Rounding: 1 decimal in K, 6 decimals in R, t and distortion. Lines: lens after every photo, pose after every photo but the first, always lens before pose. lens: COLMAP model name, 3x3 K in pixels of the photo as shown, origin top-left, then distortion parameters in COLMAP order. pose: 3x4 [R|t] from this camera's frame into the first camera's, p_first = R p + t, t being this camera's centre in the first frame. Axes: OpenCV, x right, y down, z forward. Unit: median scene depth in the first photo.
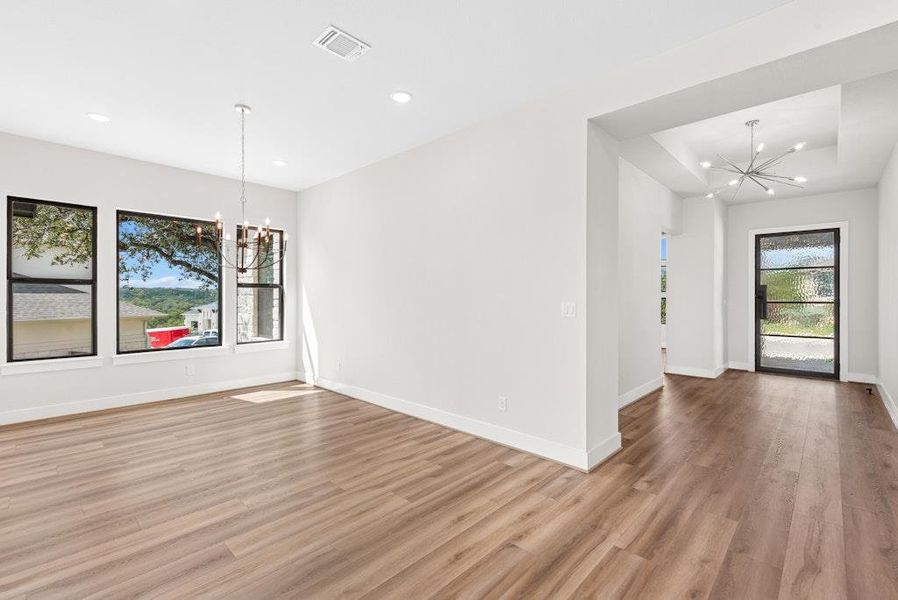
lens RADIAL K [[398.4, 0, 449.0], [0, 398.4, 300.0], [0, 0, 1]] dist [0.000197, -0.000152]
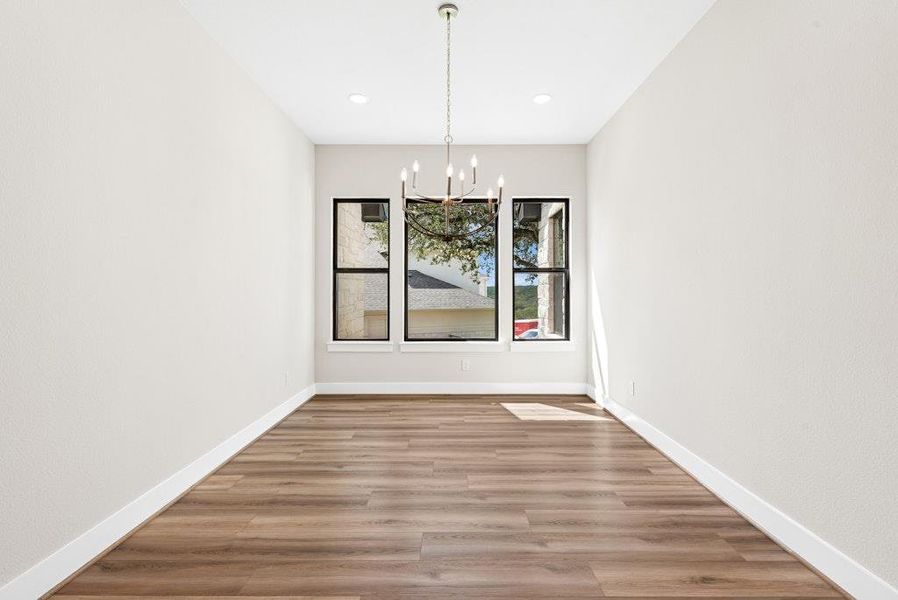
lens RADIAL K [[423.4, 0, 447.8], [0, 423.4, 281.0], [0, 0, 1]] dist [0.002501, -0.000471]
pose [[0.687570, -0.021446, -0.725802, 0.024534], [-0.004611, 0.999415, -0.033898, 0.024078], [0.726104, 0.026653, 0.687068, 0.401306]]
